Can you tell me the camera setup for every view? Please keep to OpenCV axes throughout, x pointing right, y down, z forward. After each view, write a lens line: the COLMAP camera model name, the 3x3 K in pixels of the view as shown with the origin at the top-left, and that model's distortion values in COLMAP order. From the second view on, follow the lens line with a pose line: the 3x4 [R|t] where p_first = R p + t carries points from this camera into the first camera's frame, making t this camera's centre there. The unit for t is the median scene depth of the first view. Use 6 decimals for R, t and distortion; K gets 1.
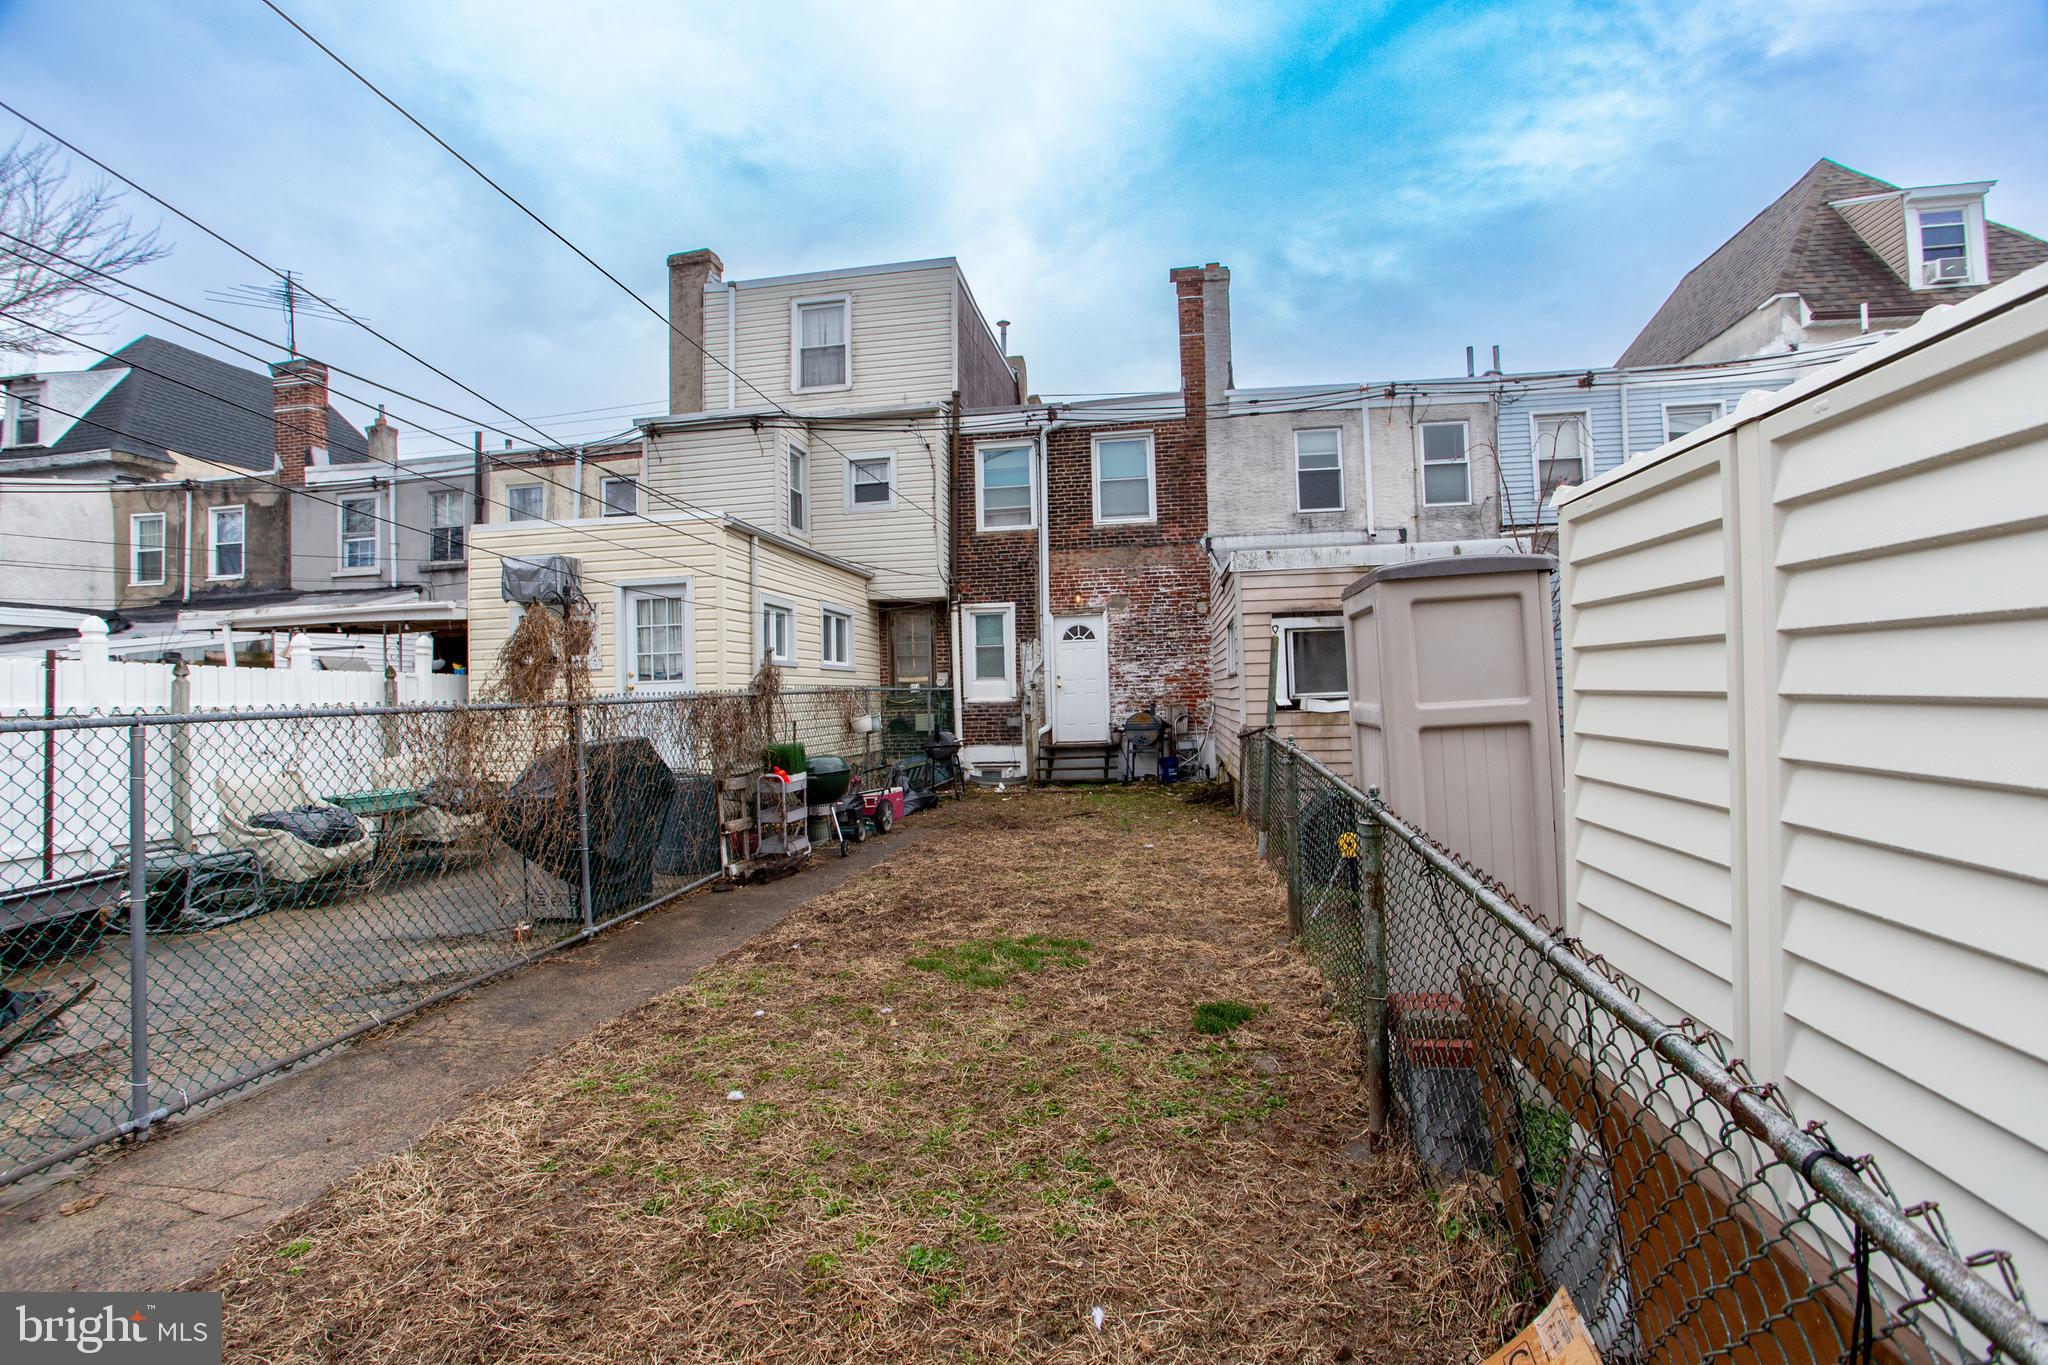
lens RADIAL K [[990.7, 0, 1015.9], [0, 990.7, 680.0], [0, 0, 1]] dist [-0.075914, 0.029206]
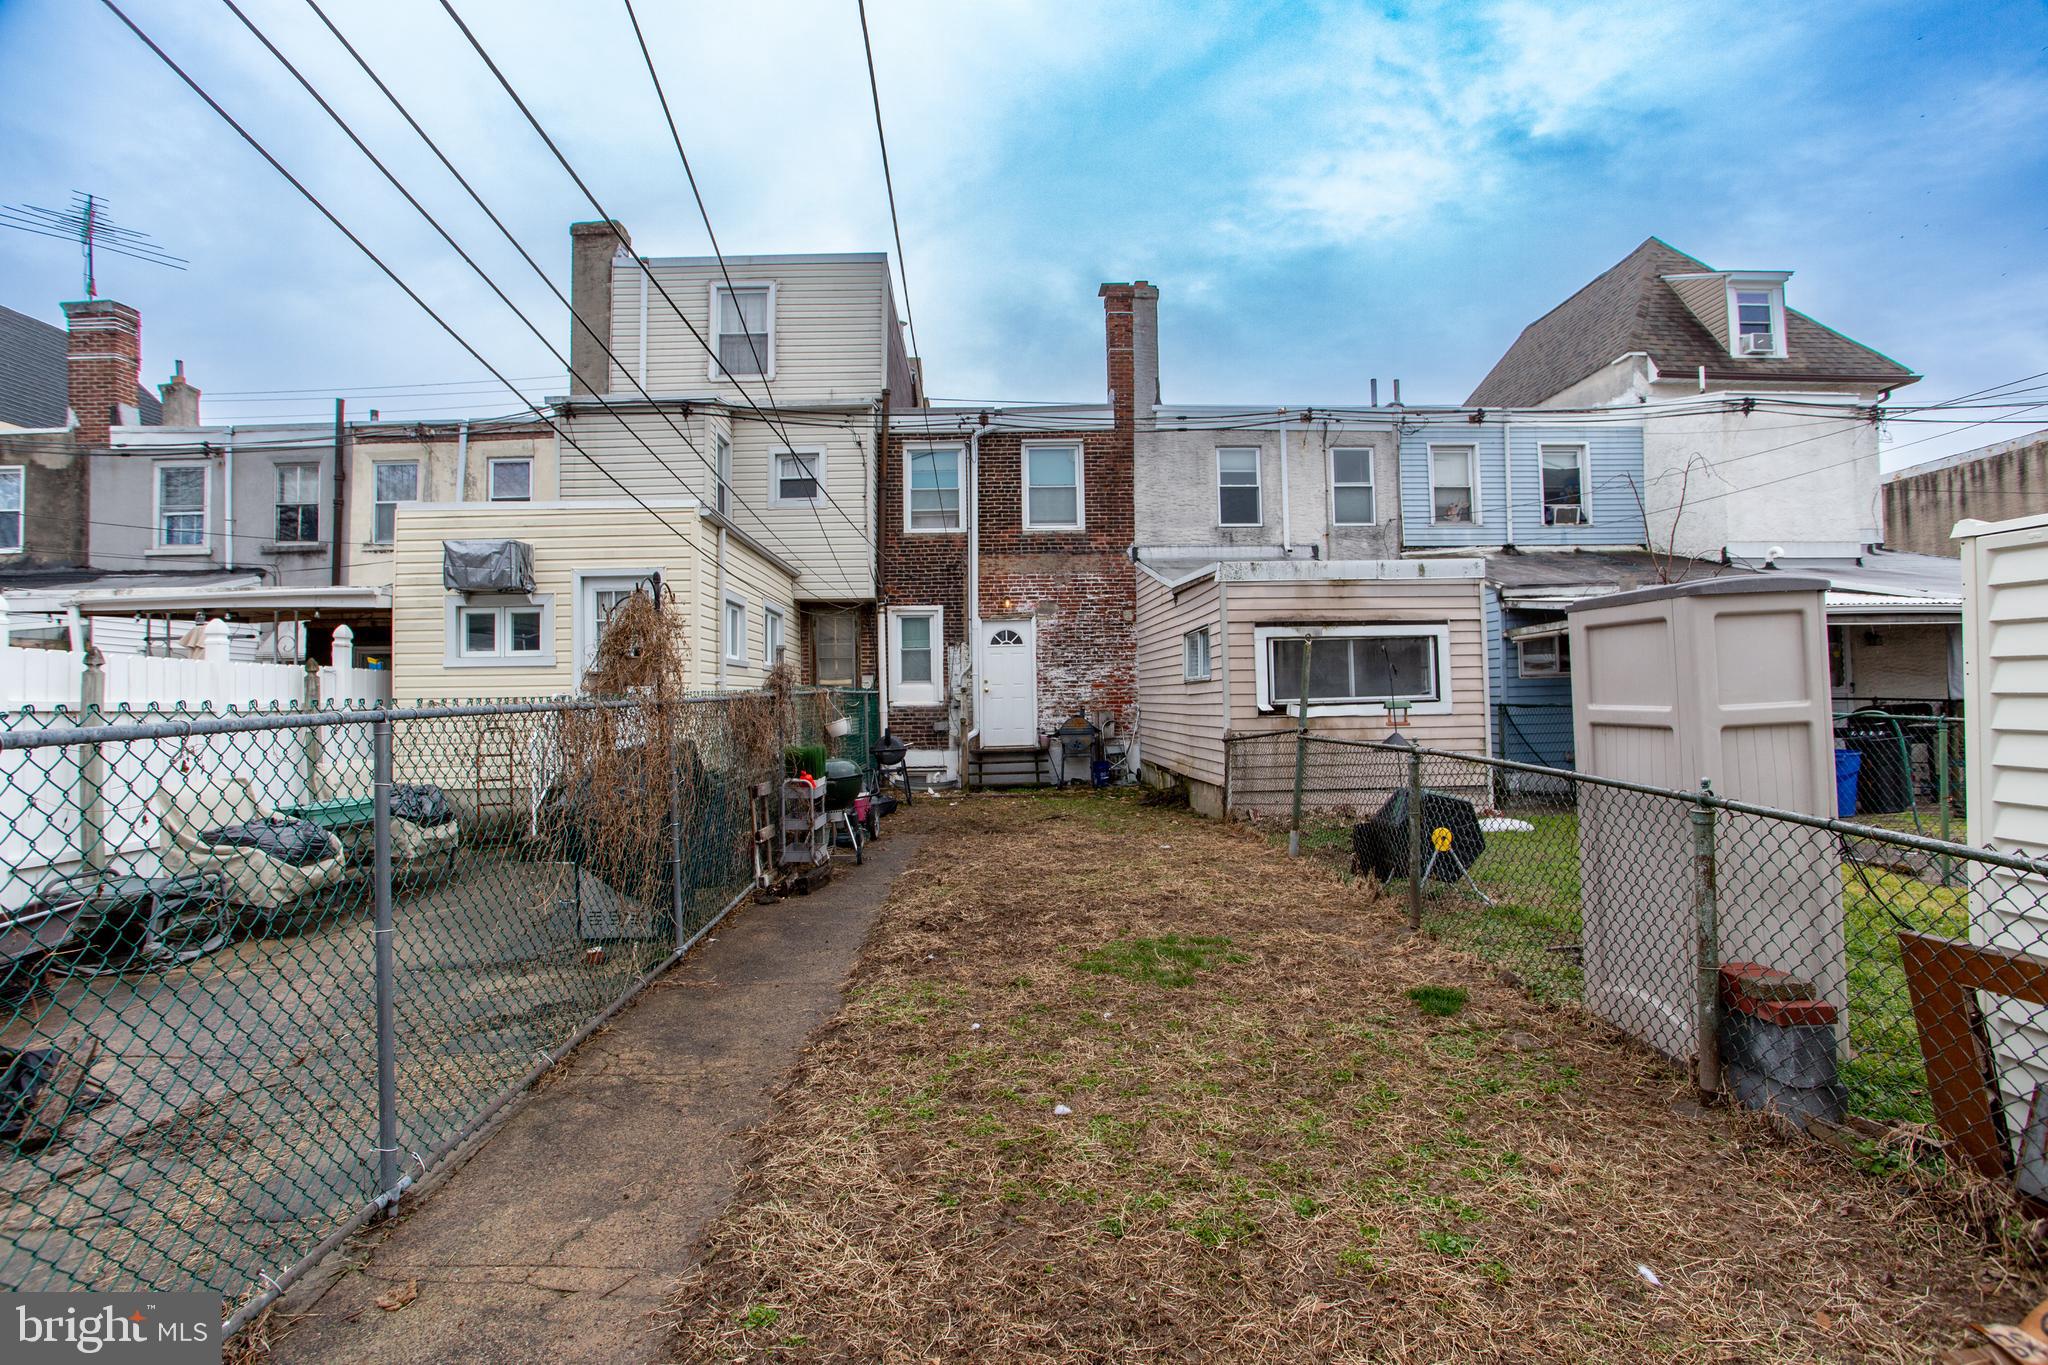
lens RADIAL K [[990.7, 0, 1013.9], [0, 990.7, 684.9], [0, 0, 1]] dist [-0.075914, 0.029206]
pose [[0.981794, 0.011841, 0.189582, -0.125147], [-0.011644, 0.999930, -0.002152, 0.002466], [-0.189594, -0.000095, 0.981863, 0.014531]]
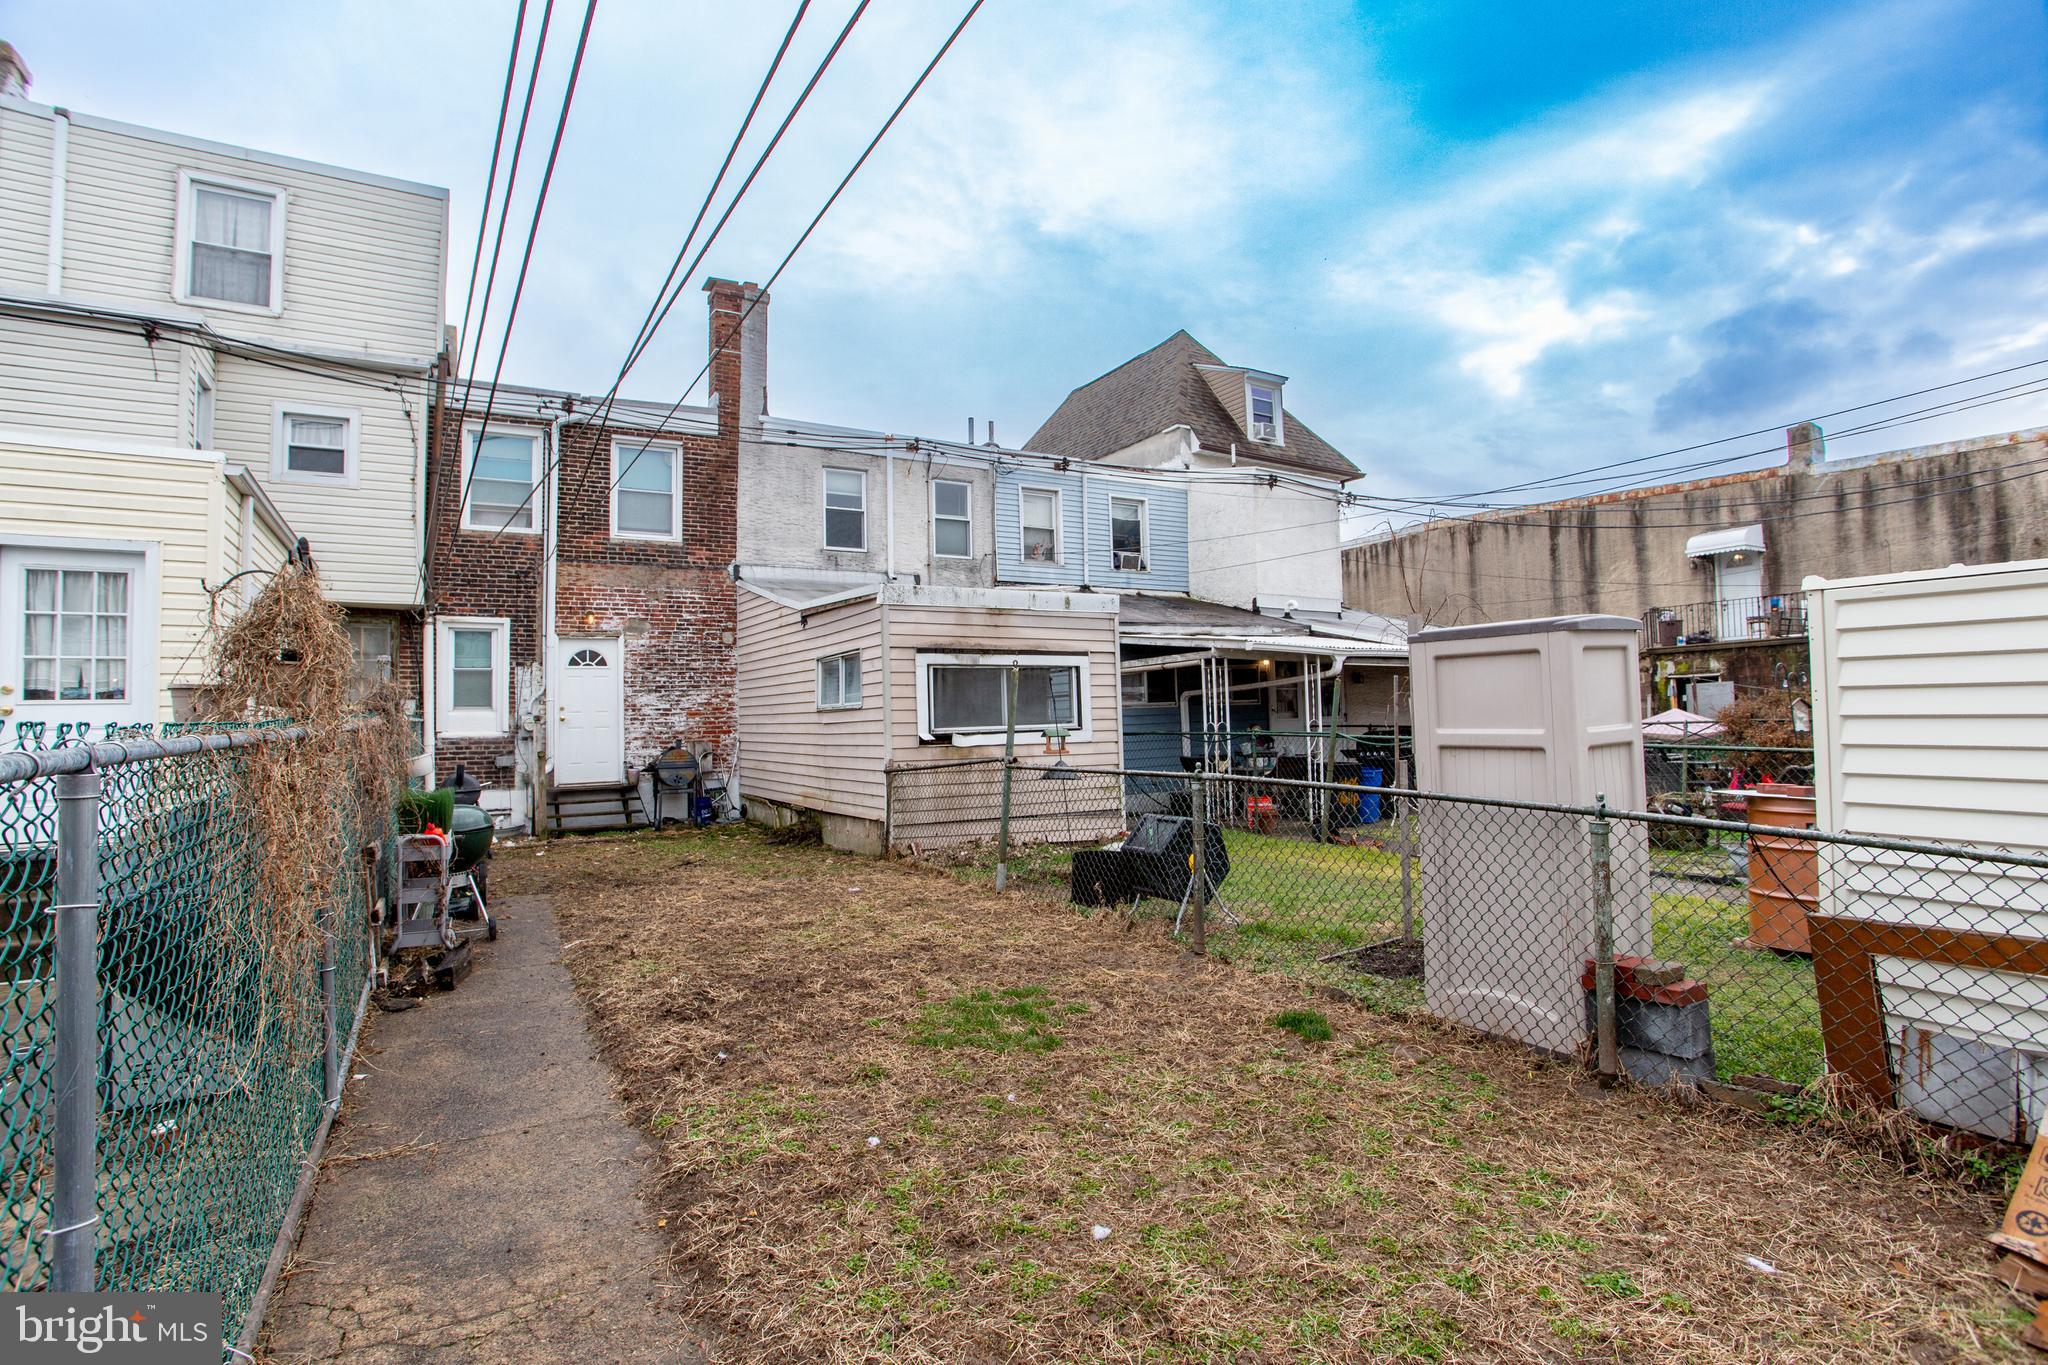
lens RADIAL K [[990.7, 0, 1012.3], [0, 990.7, 685.2], [0, 0, 1]] dist [-0.075914, 0.029206]
pose [[0.772727, 0.033305, 0.633864, -0.202621], [-0.011436, 0.999191, -0.038558, 0.005266], [-0.634636, 0.022546, 0.772483, 0.104540]]
